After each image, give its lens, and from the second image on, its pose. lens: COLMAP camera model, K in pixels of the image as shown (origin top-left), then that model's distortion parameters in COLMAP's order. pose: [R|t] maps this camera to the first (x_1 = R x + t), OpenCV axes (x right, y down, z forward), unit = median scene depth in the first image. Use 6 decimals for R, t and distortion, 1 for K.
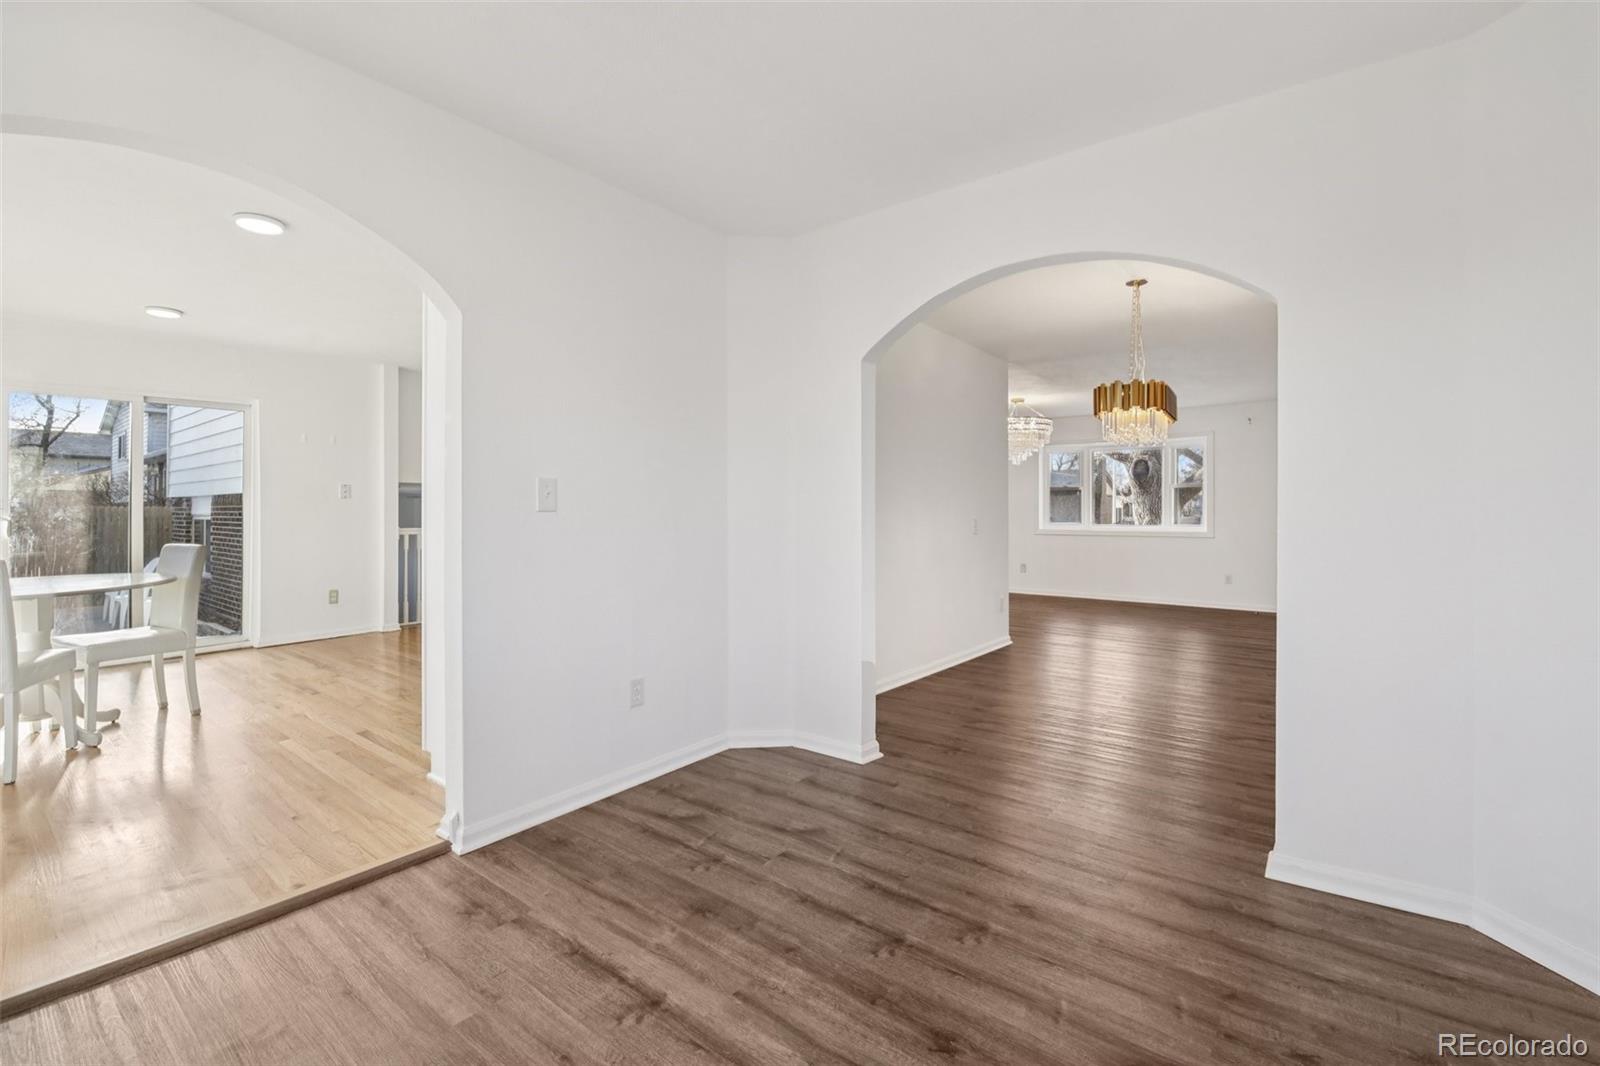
lens RADIAL K [[694.2, 0, 807.6], [0, 694.2, 524.7], [0, 0, 1]] dist [-0.000540, -0.002811]
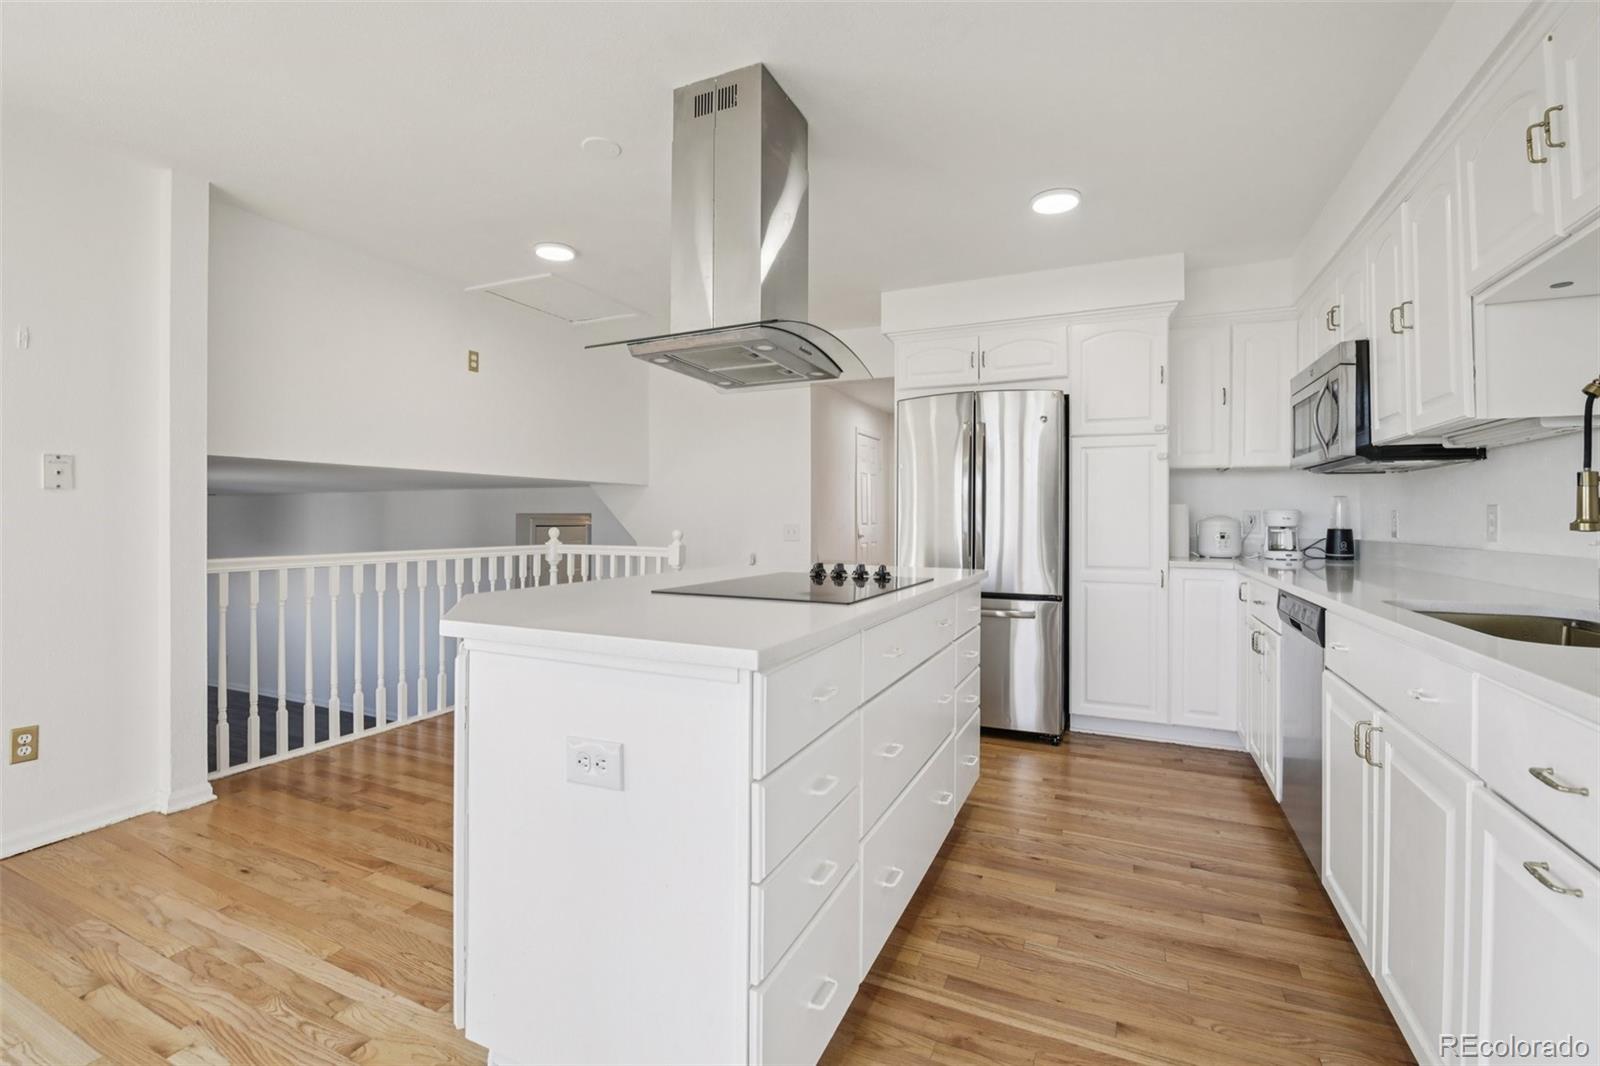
lens RADIAL K [[694.2, 0, 789.0], [0, 694.2, 519.7], [0, 0, 1]] dist [-0.000540, -0.002811]
pose [[0.979624, -0.003542, 0.200807, -0.322434], [0.004556, 0.999979, -0.004586, -0.016853], [-0.200787, 0.005407, 0.979620, 0.505307]]
